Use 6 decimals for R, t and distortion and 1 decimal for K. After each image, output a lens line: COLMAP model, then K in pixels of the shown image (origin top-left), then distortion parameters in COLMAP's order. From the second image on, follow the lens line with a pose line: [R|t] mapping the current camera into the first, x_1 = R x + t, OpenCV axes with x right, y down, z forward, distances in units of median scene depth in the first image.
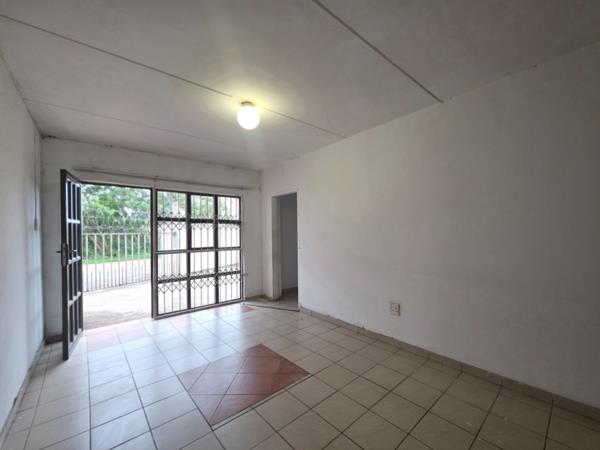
lens RADIAL K [[246.3, 0, 300.0], [0, 246.3, 225.0], [0, 0, 1]] dist [0.000493, -0.000396]
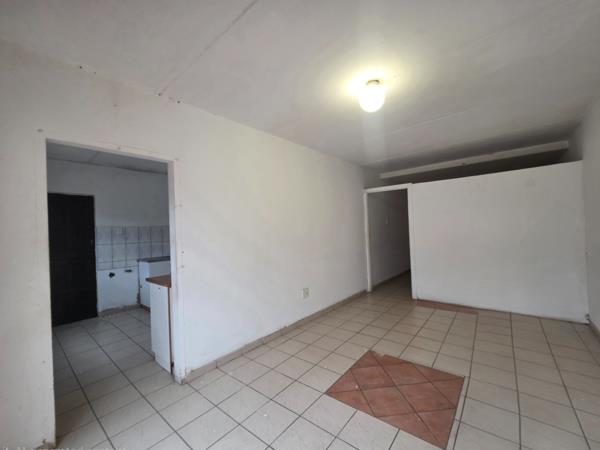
lens RADIAL K [[246.3, 0, 300.0], [0, 246.3, 225.0], [0, 0, 1]] dist [0.000493, -0.000396]
pose [[-0.164263, 0.032014, 0.985897, -0.888221], [0.015561, 0.999433, -0.029861, 0.015177], [-0.986294, 0.010436, -0.164668, 1.213941]]
